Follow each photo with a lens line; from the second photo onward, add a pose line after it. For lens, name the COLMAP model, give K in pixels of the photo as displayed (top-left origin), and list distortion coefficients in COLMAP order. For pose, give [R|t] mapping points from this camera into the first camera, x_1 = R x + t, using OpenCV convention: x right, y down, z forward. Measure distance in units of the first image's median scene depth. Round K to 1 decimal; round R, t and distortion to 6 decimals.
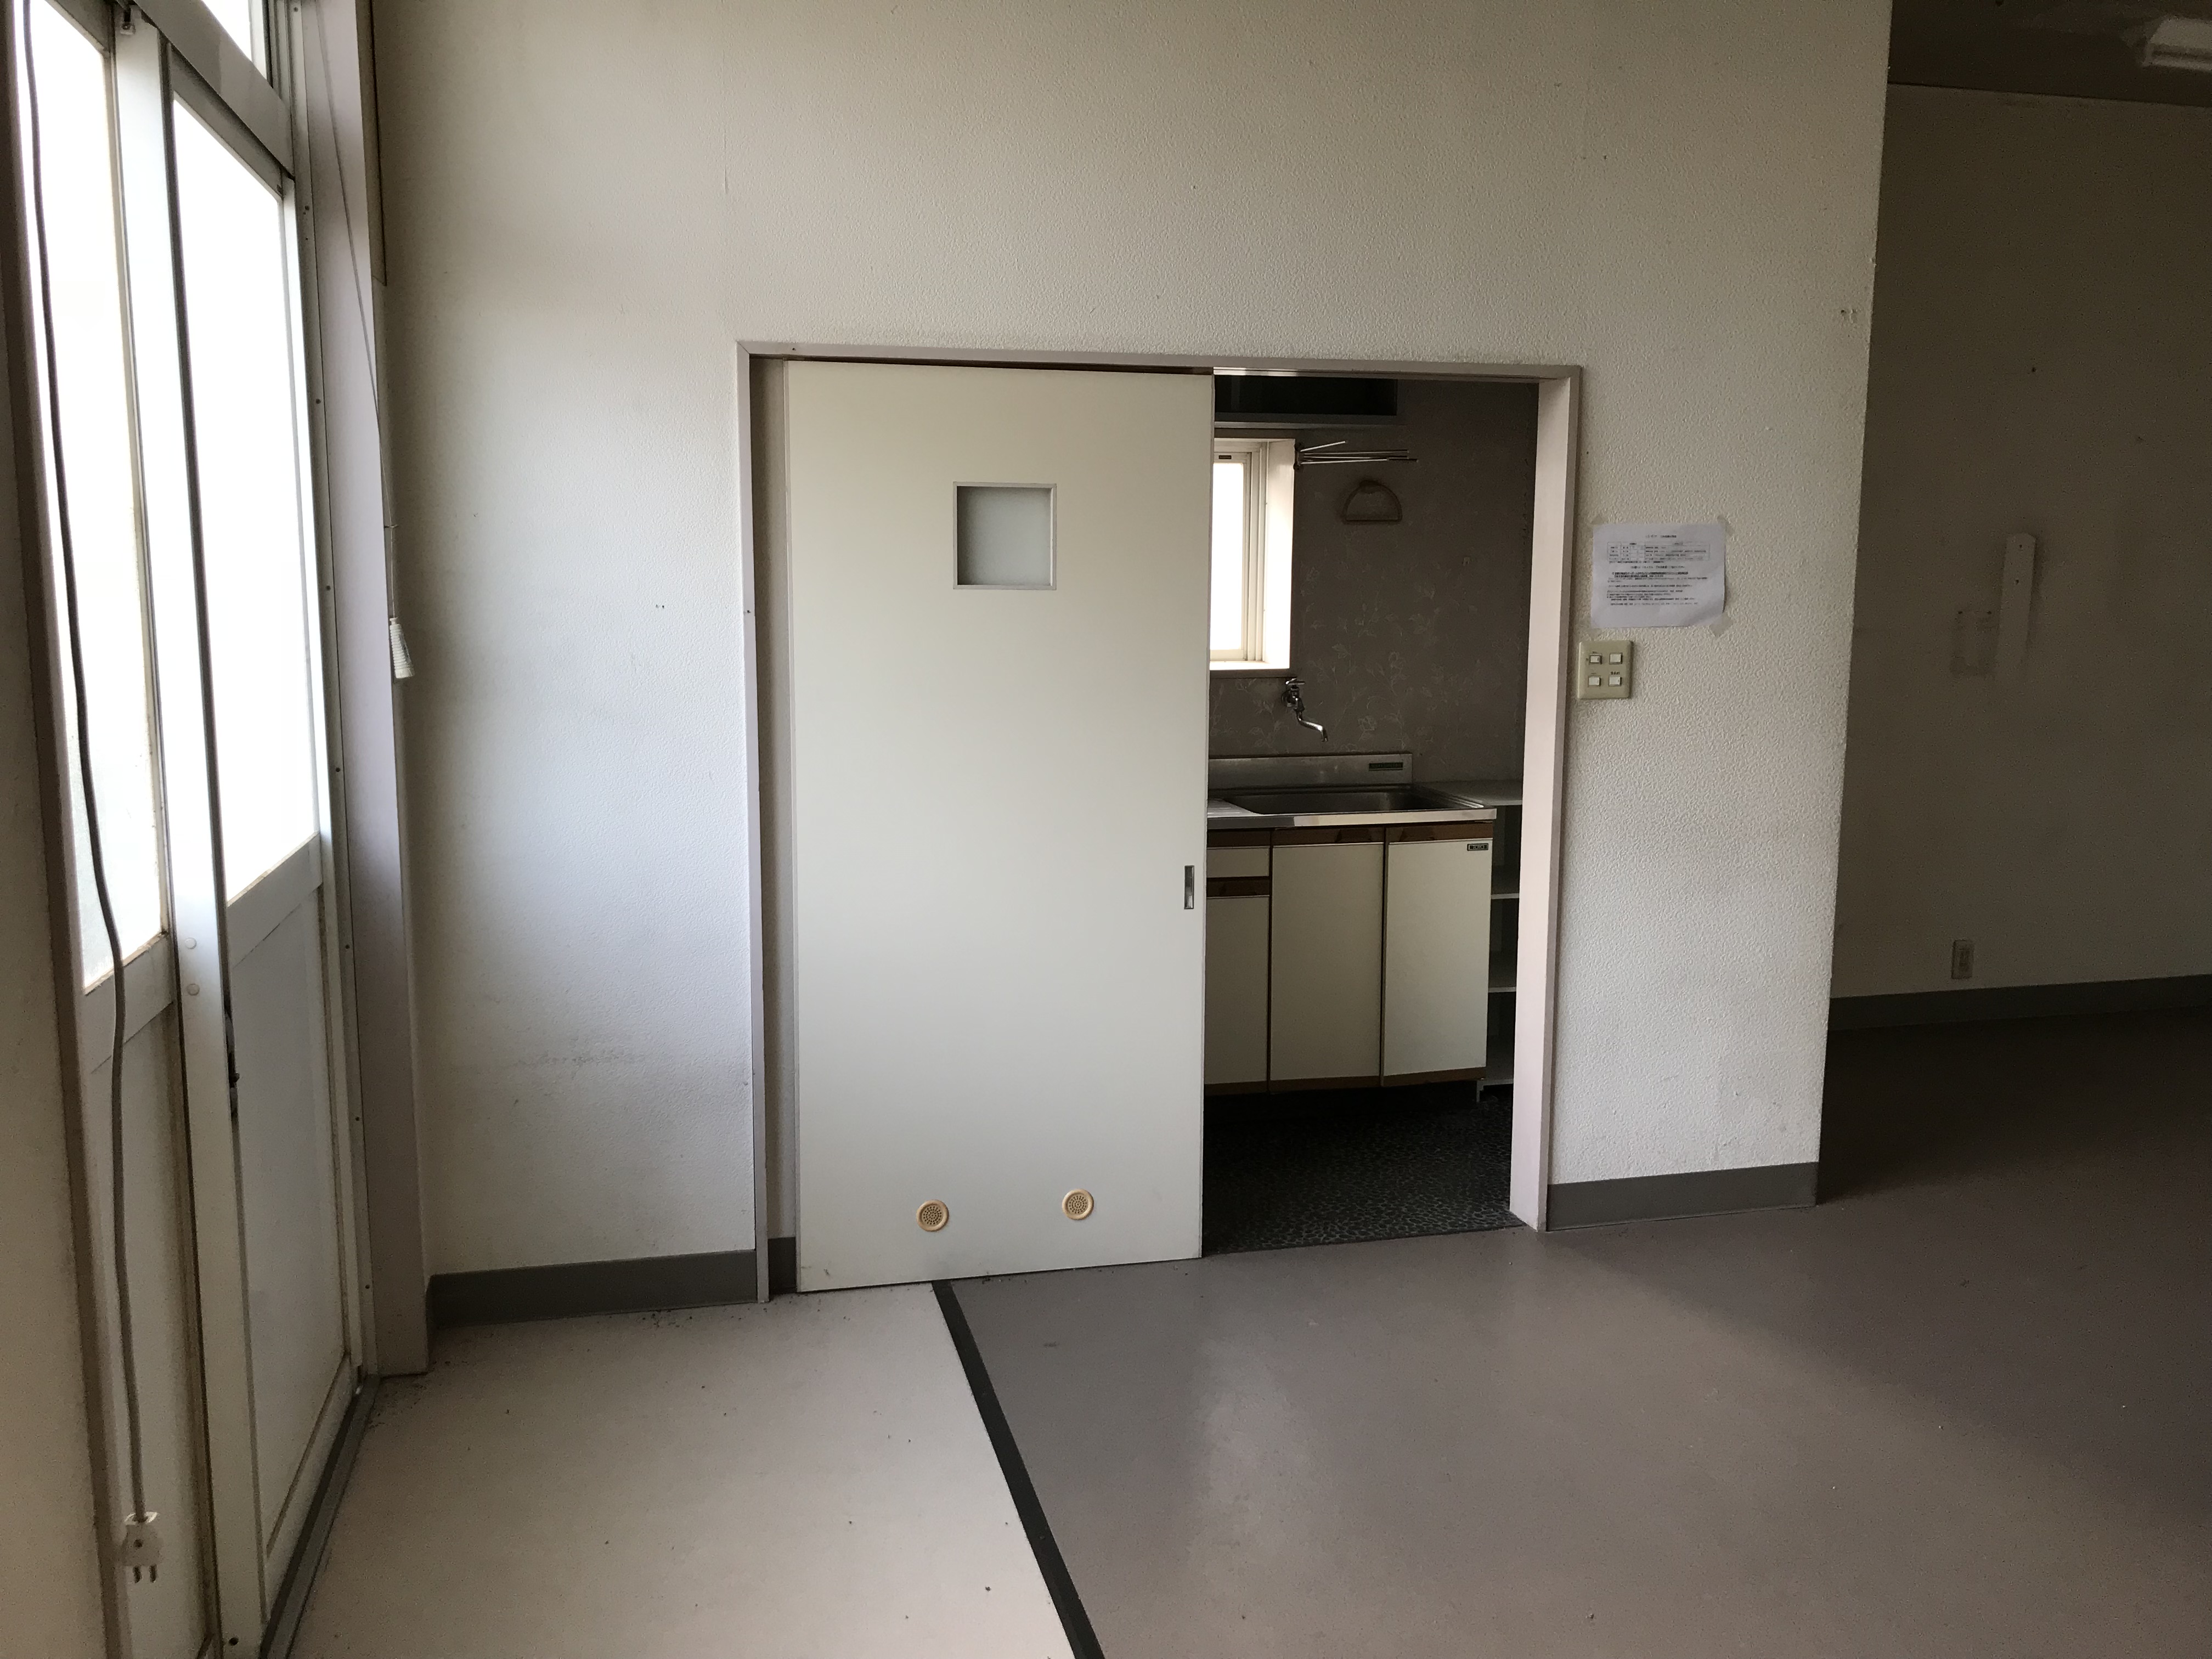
lens RADIAL K [[1815.0, 0, 1130.7], [0, 1815.0, 773.3], [0, 0, 1]] dist [0.044946, -0.043185]
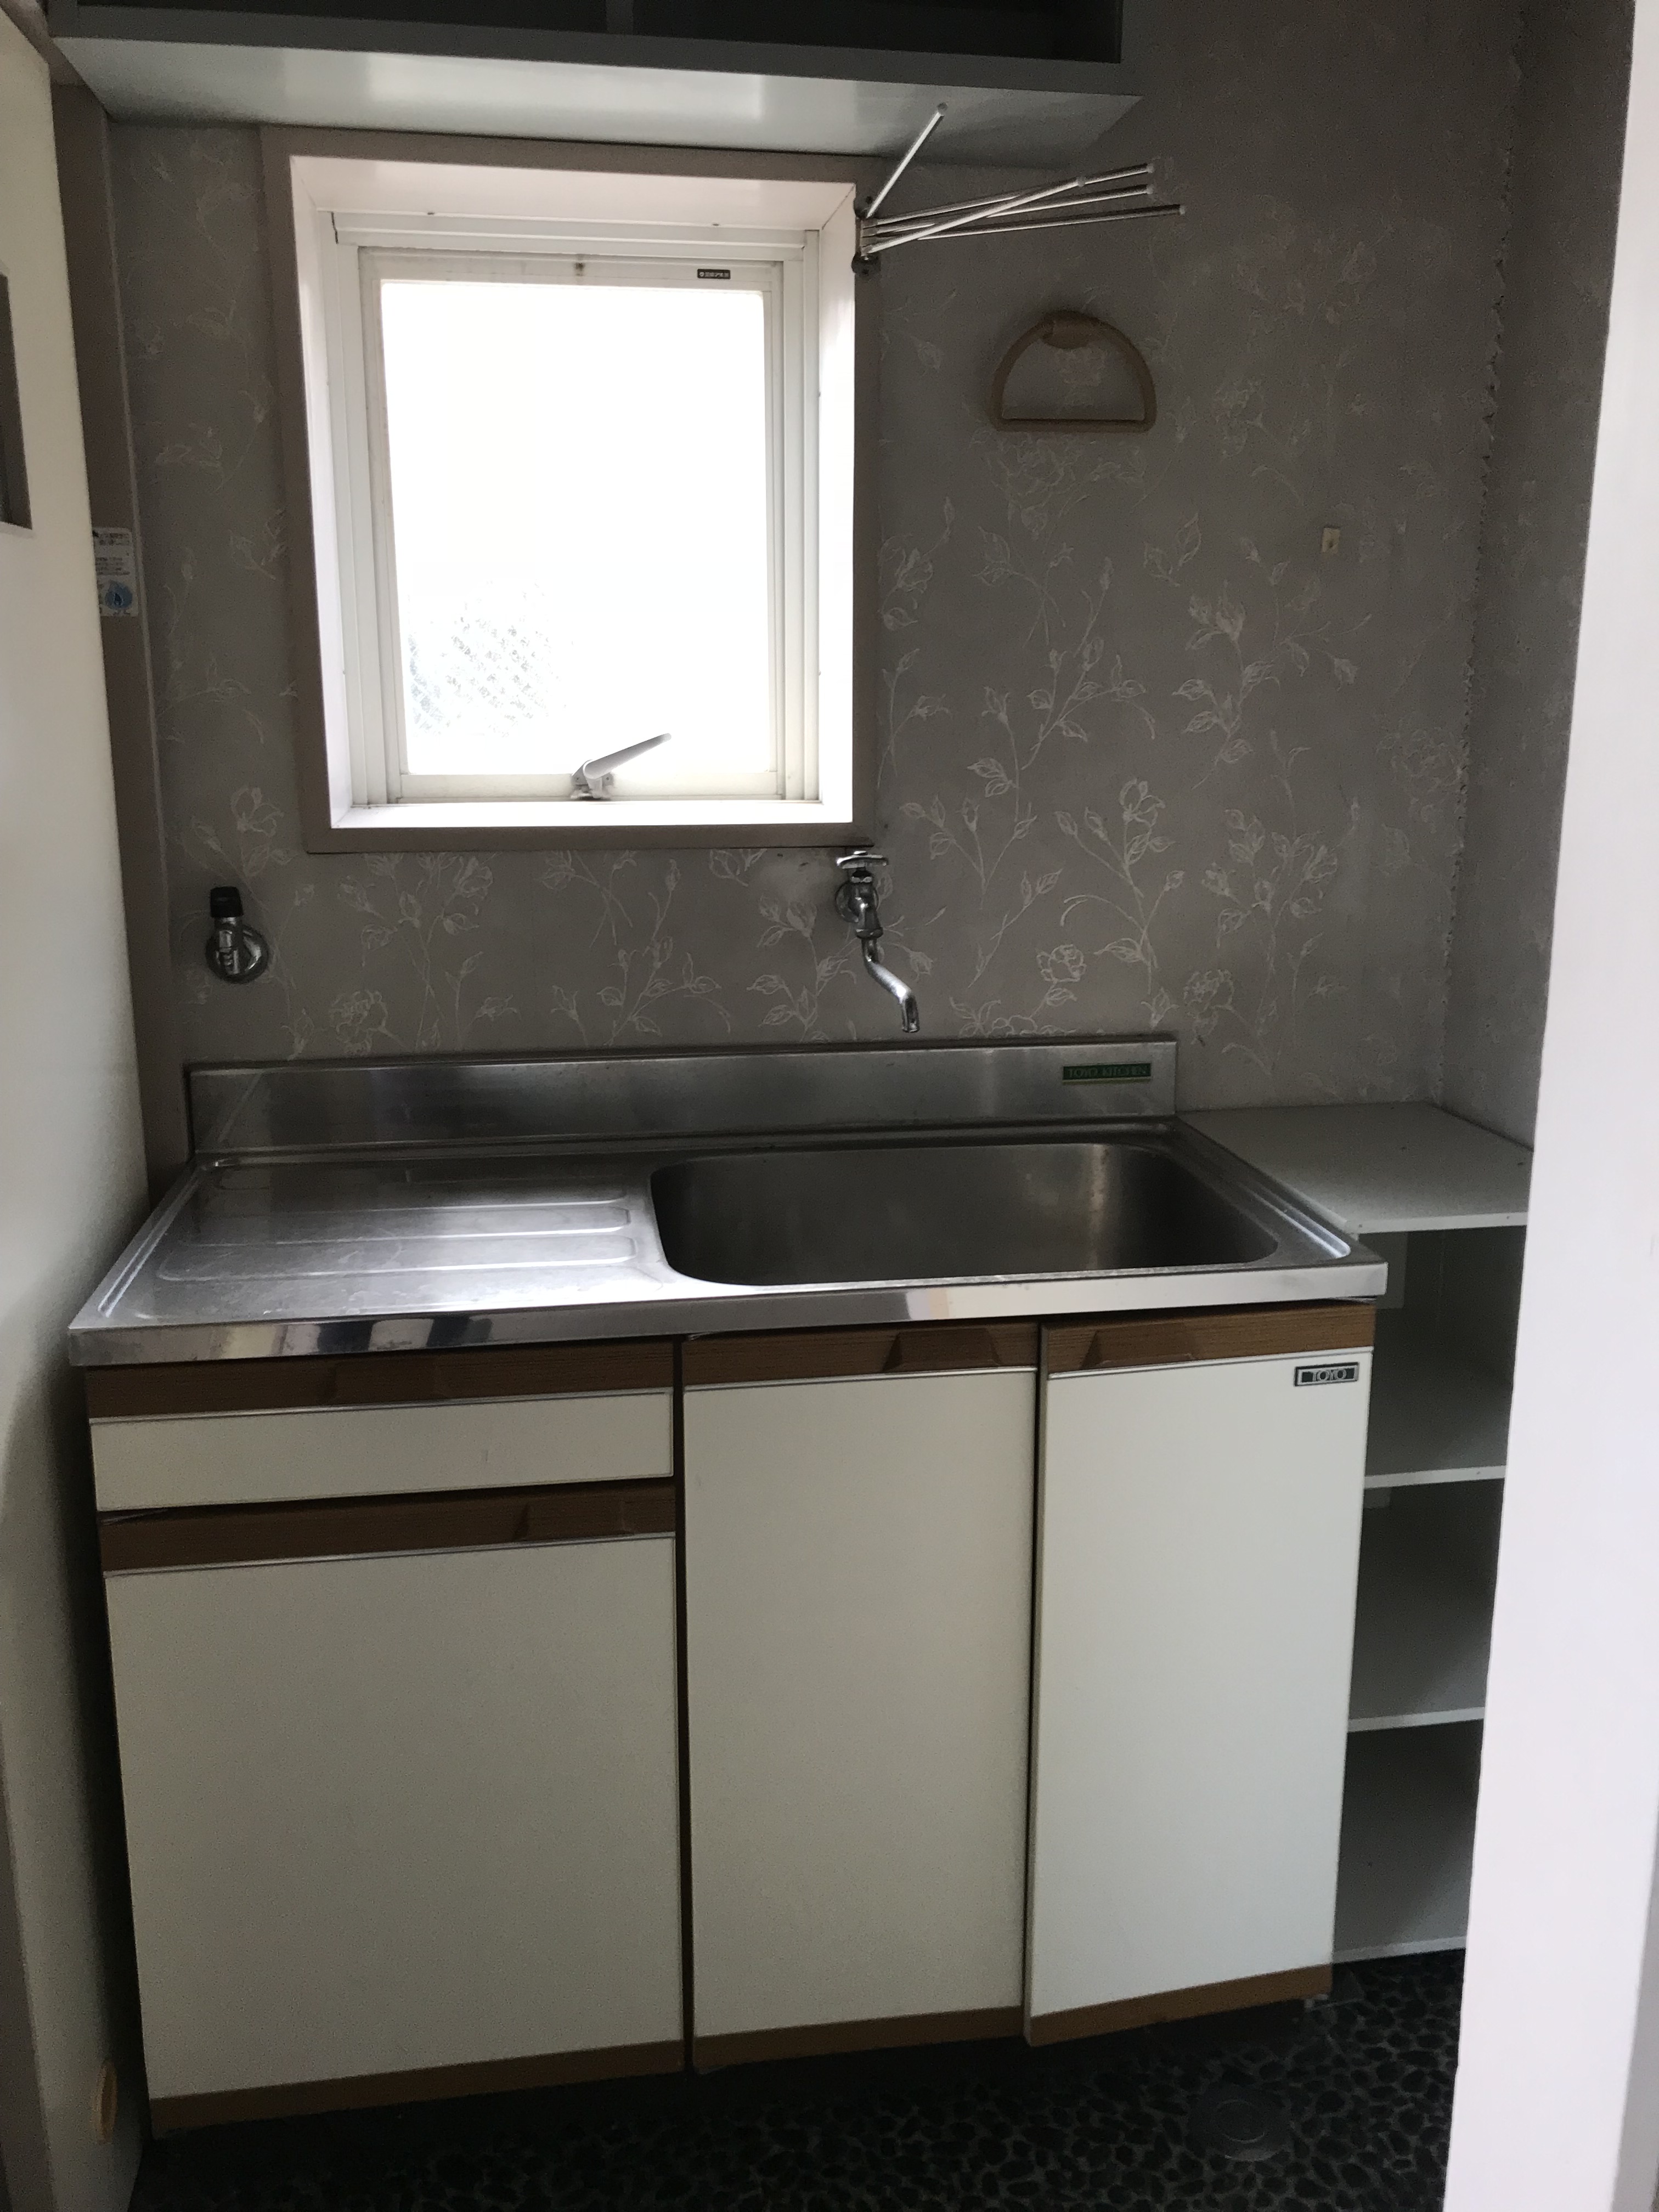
lens RADIAL K [[1815.0, 0, 810.0], [0, 1815.0, 1100.0], [0, 0, 1]] dist [0.044946, -0.043185]
pose [[0.995372, 0.012895, -0.095223, 0.101717], [-0.001509, 0.992930, 0.118690, -0.039468], [0.096080, -0.117997, 0.988355, 0.530153]]
